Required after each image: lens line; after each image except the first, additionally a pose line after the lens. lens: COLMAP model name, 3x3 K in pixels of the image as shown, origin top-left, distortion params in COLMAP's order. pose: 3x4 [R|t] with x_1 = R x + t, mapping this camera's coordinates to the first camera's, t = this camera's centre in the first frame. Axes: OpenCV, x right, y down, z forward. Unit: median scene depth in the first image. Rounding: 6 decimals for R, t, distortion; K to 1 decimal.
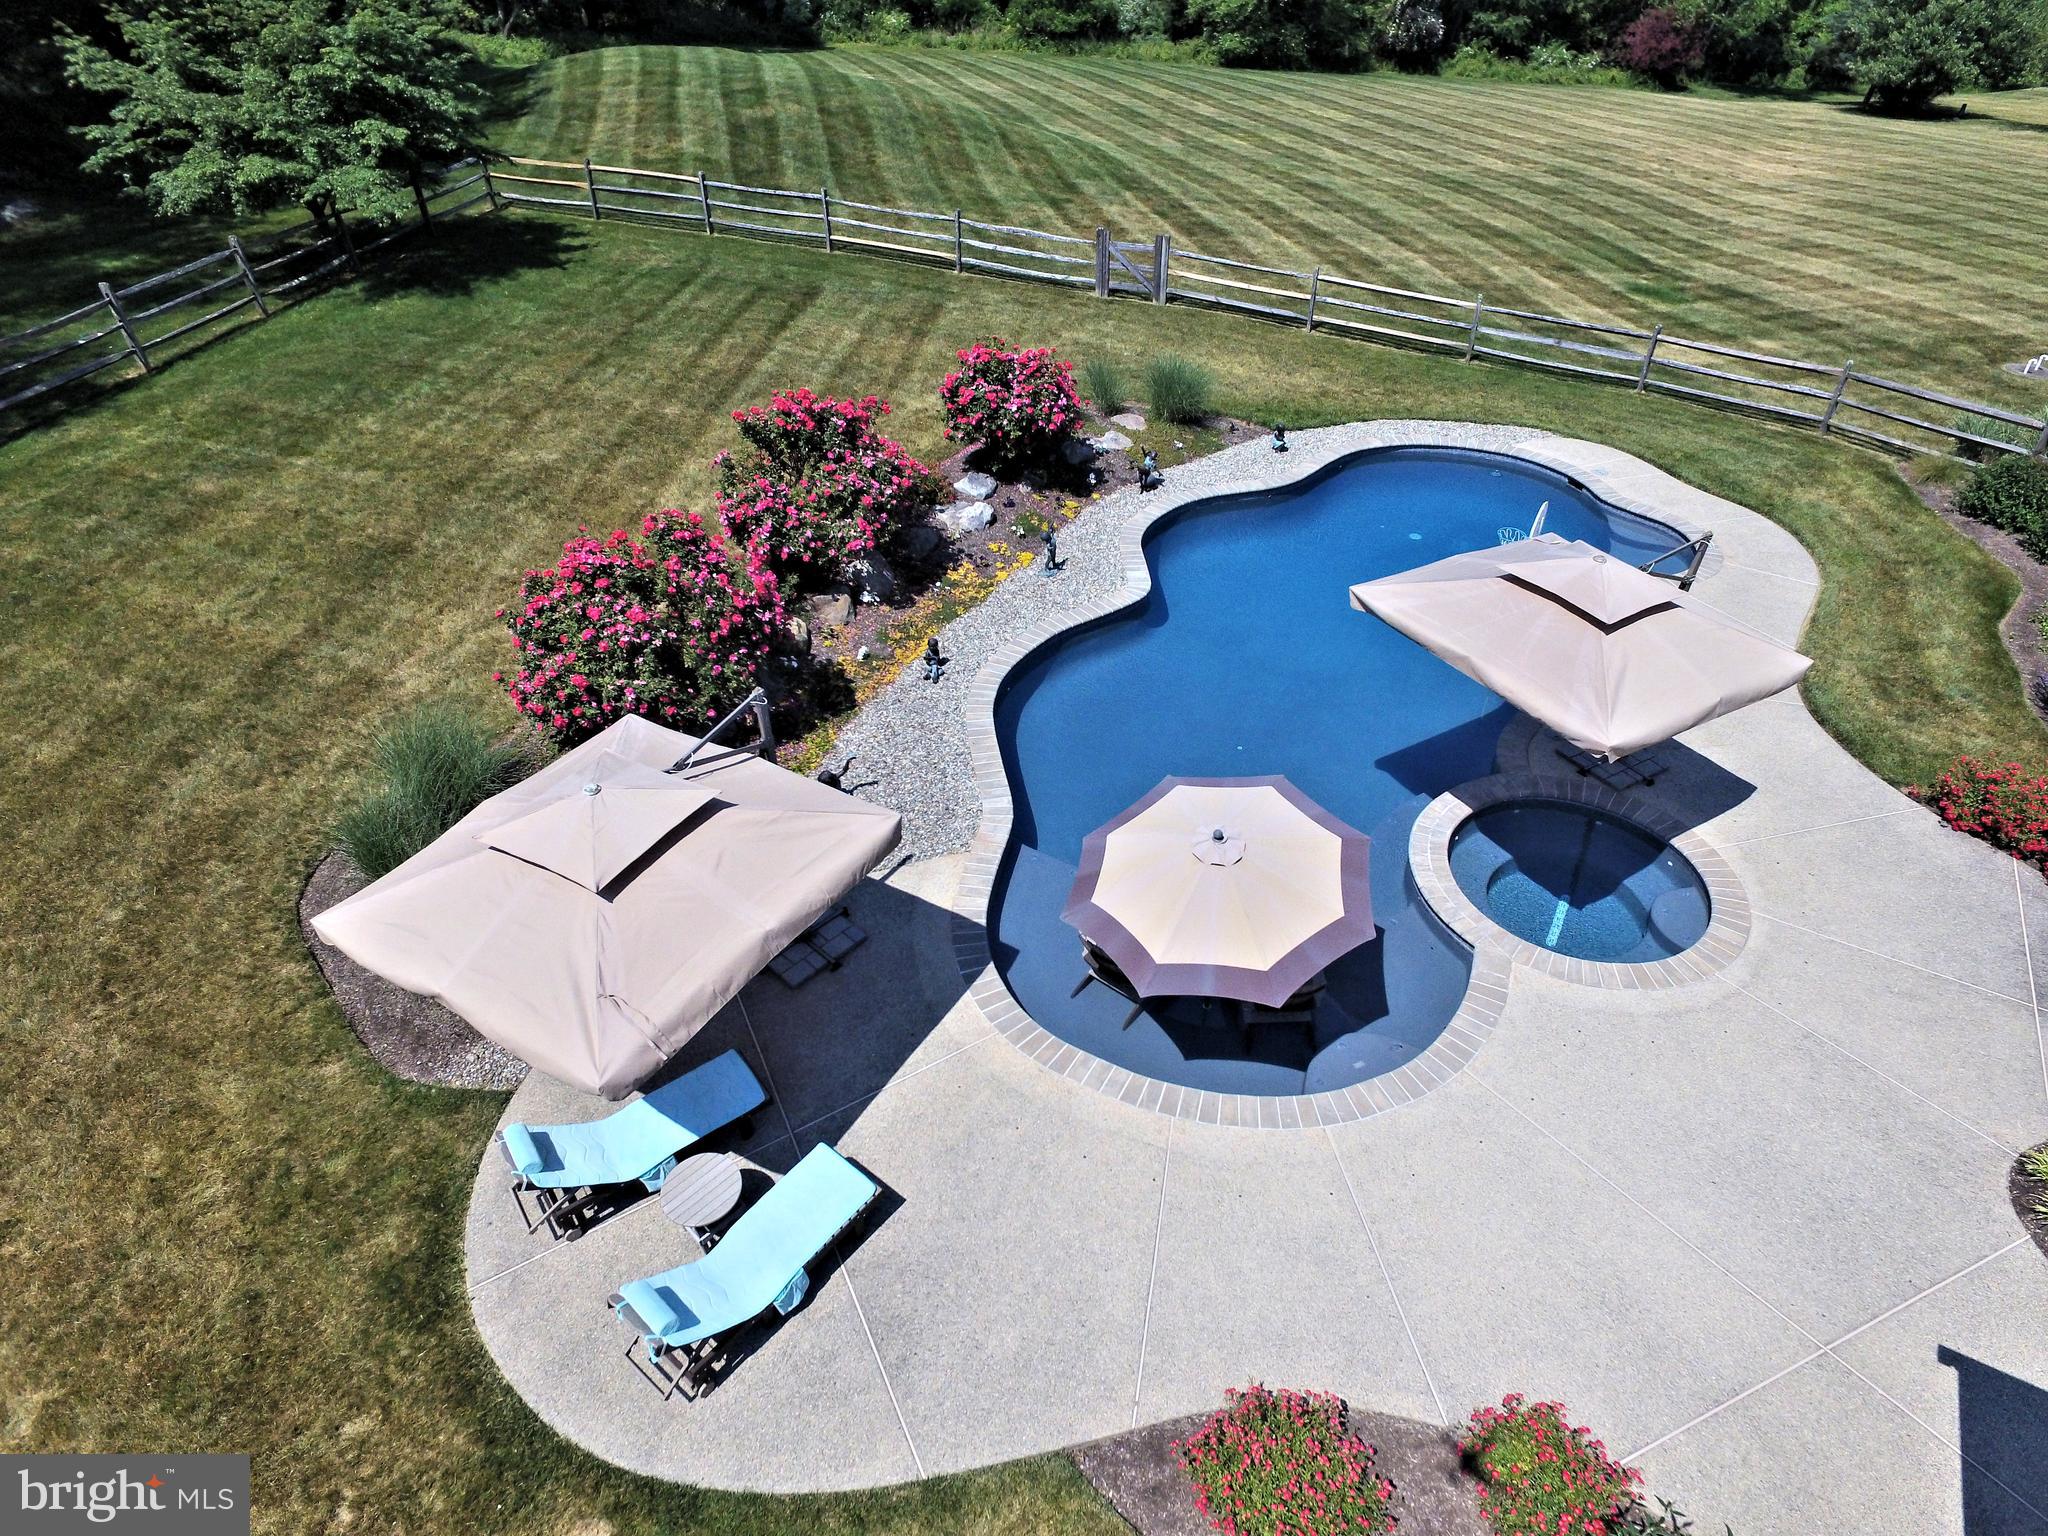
lens RADIAL K [[1183.6, 0, 1031.2], [0, 1183.6, 767.5], [0, 0, 1]] dist [-0.008816, 0.001609]
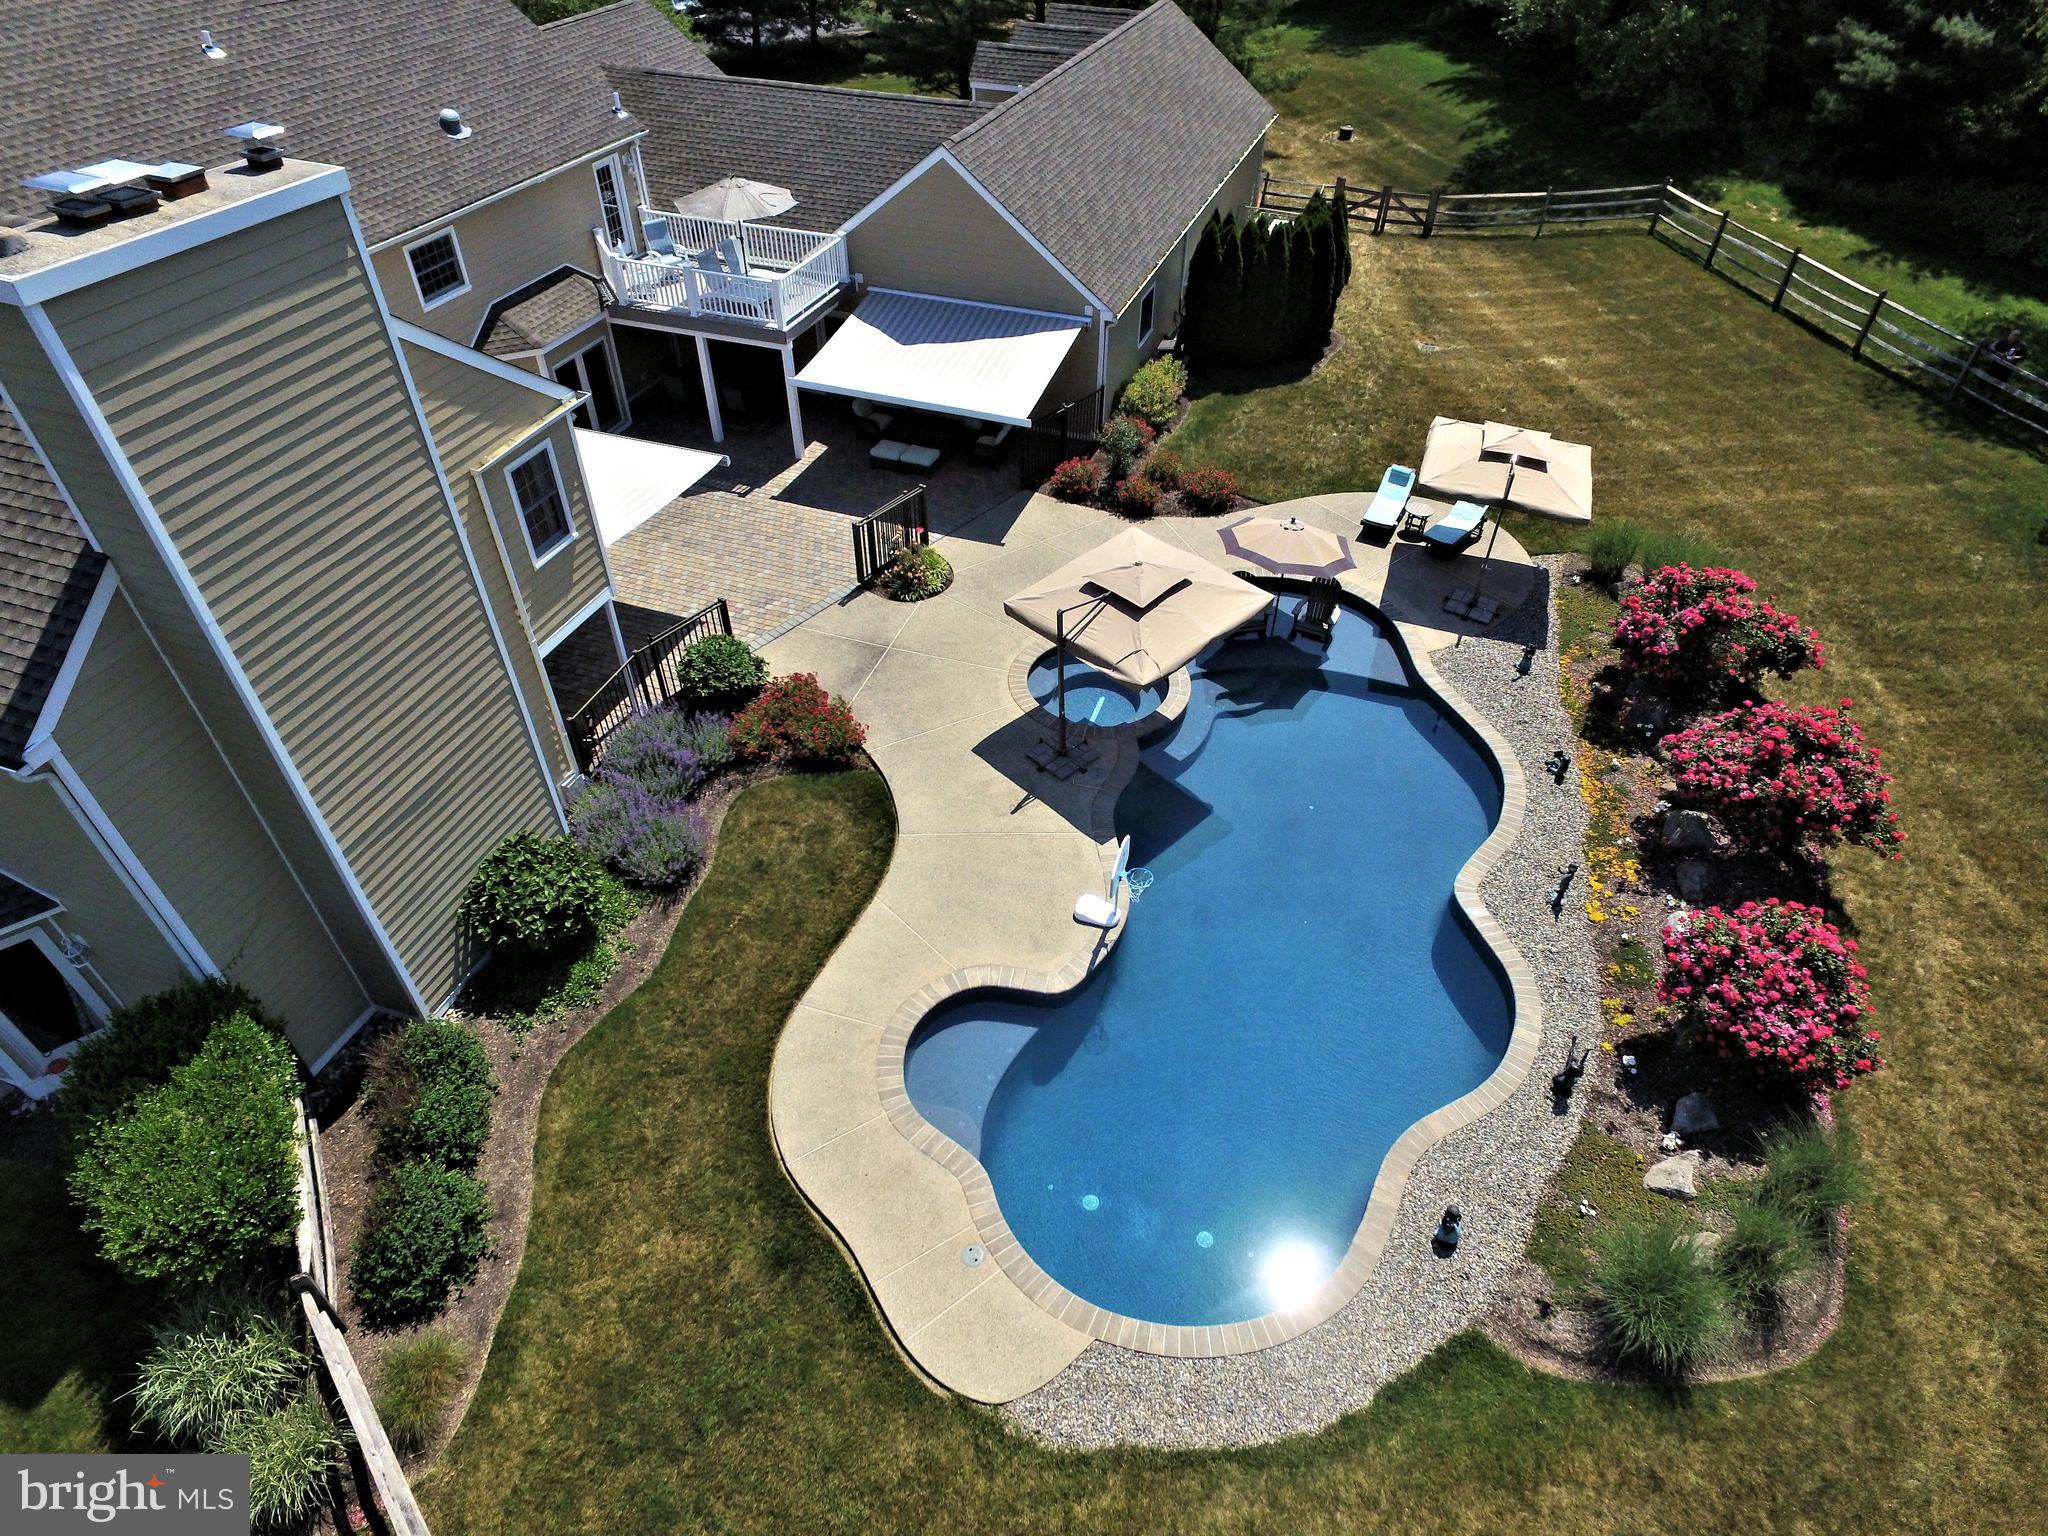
lens RADIAL K [[1183.6, 0, 1031.2], [0, 1183.6, 767.5], [0, 0, 1]] dist [-0.008816, 0.001609]
pose [[-0.977763, 0.132952, -0.162180, 0.542842], [-0.133883, 0.199500, 0.970709, -0.993189], [0.161413, 0.970836, -0.177264, 0.891956]]
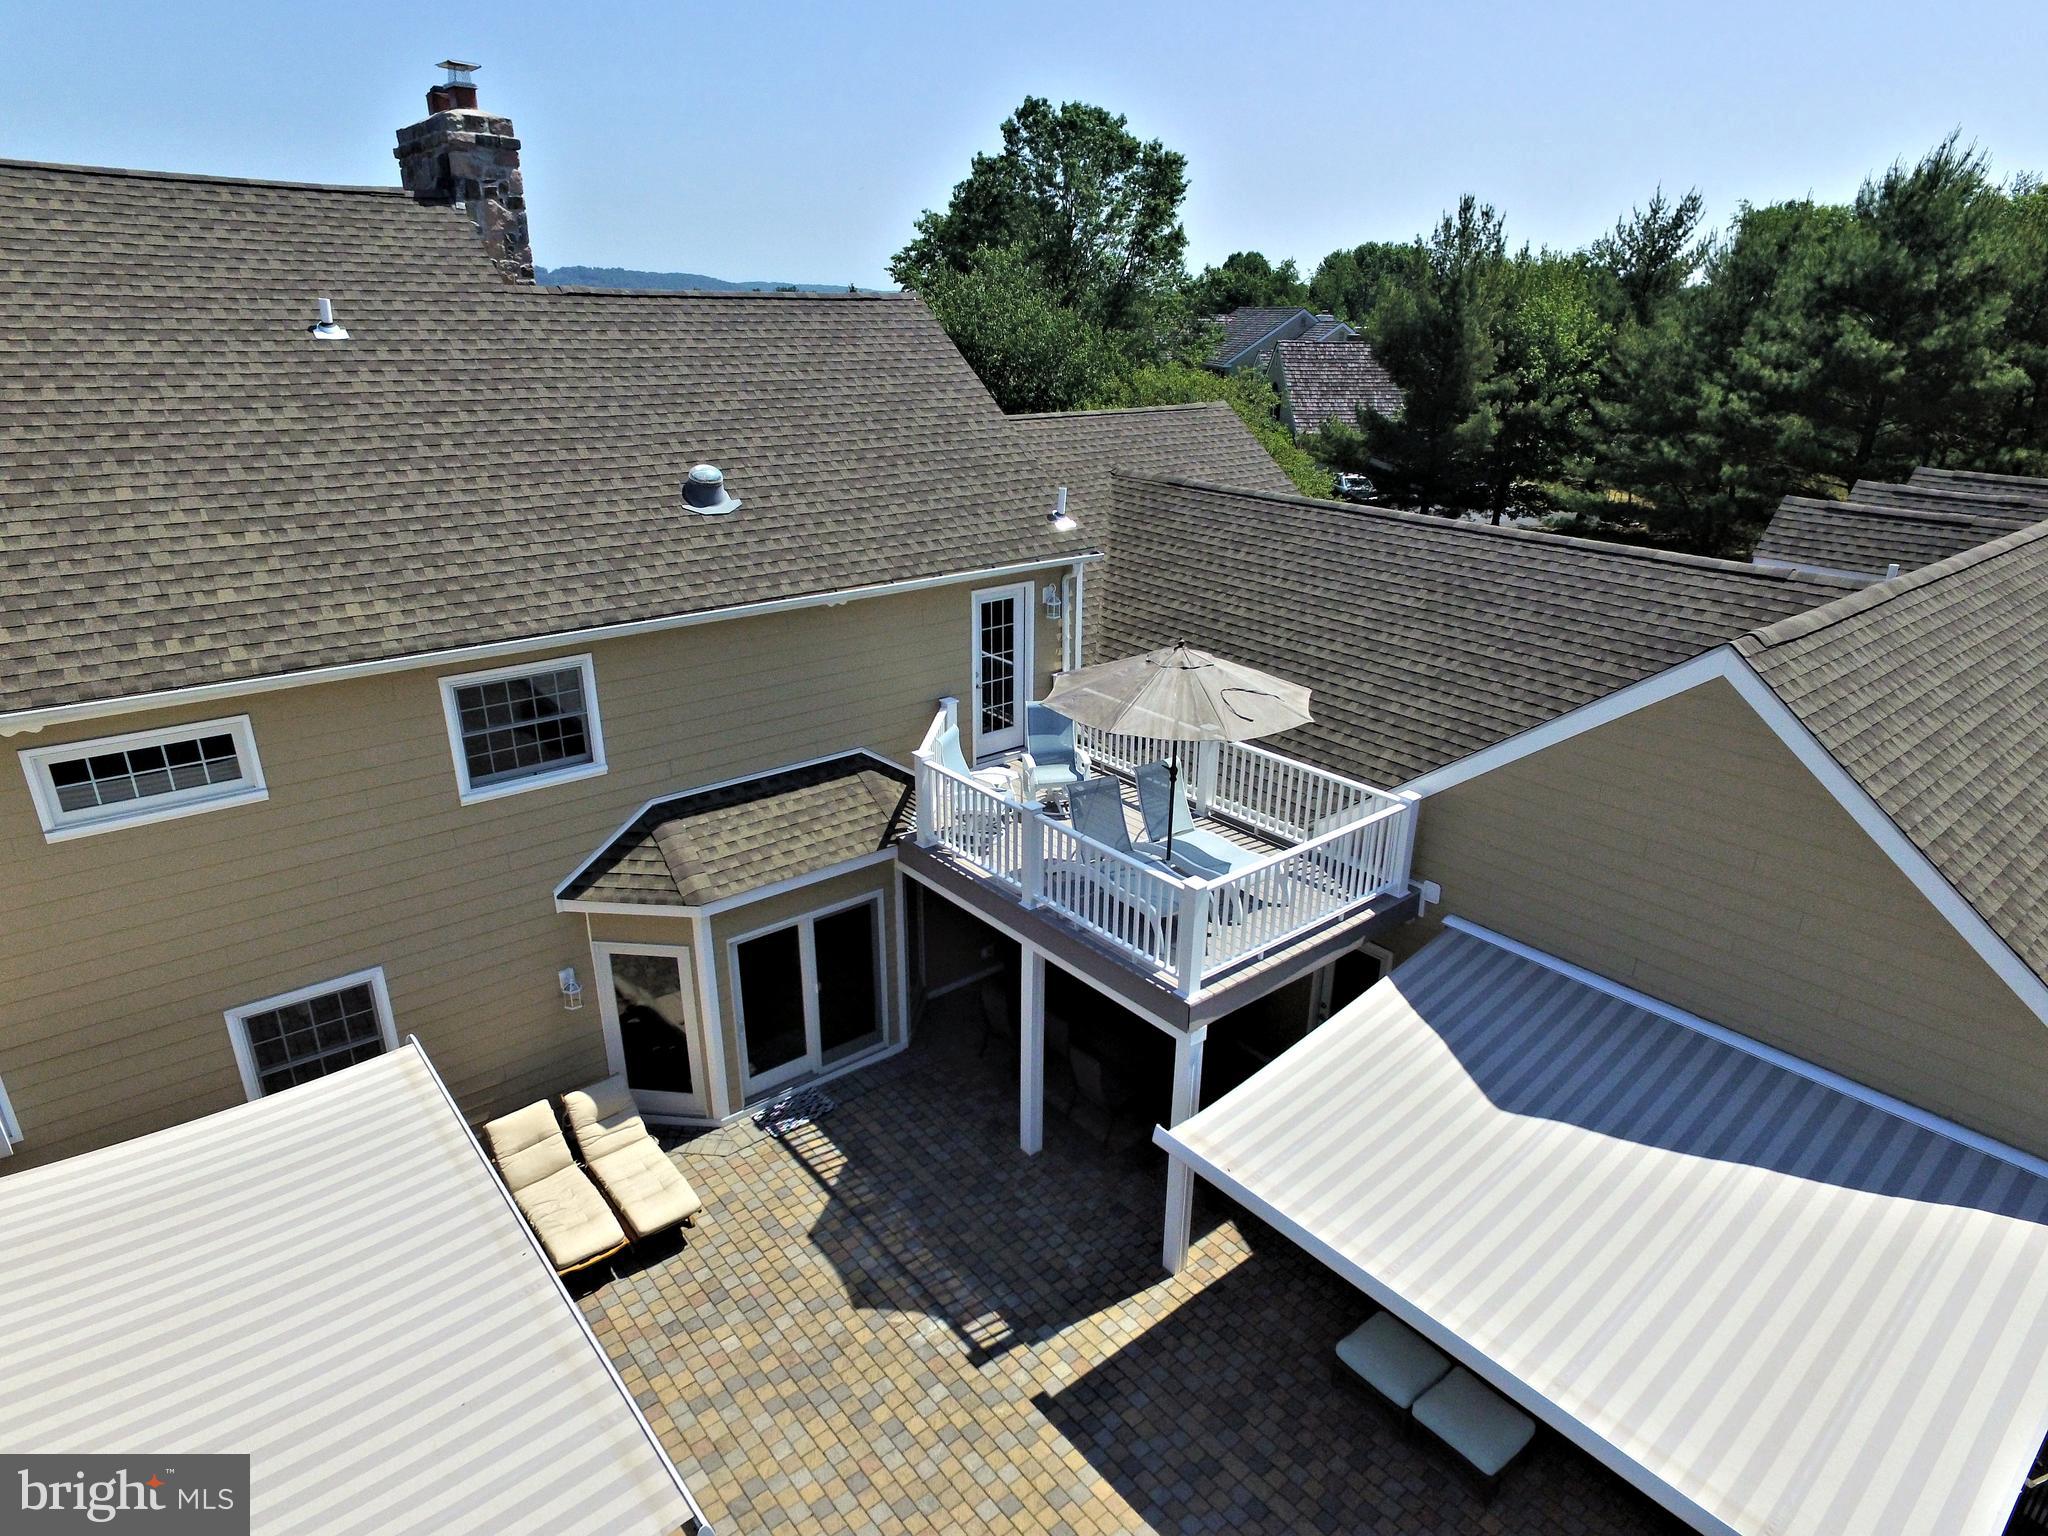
lens RADIAL K [[1183.6, 0, 1031.2], [0, 1183.6, 767.5], [0, 0, 1]] dist [-0.008816, 0.001609]
pose [[-0.944750, -0.120607, 0.304798, 0.451995], [0.194631, 0.541799, 0.817663, -0.272963], [-0.263755, 0.831810, -0.488391, 0.328783]]
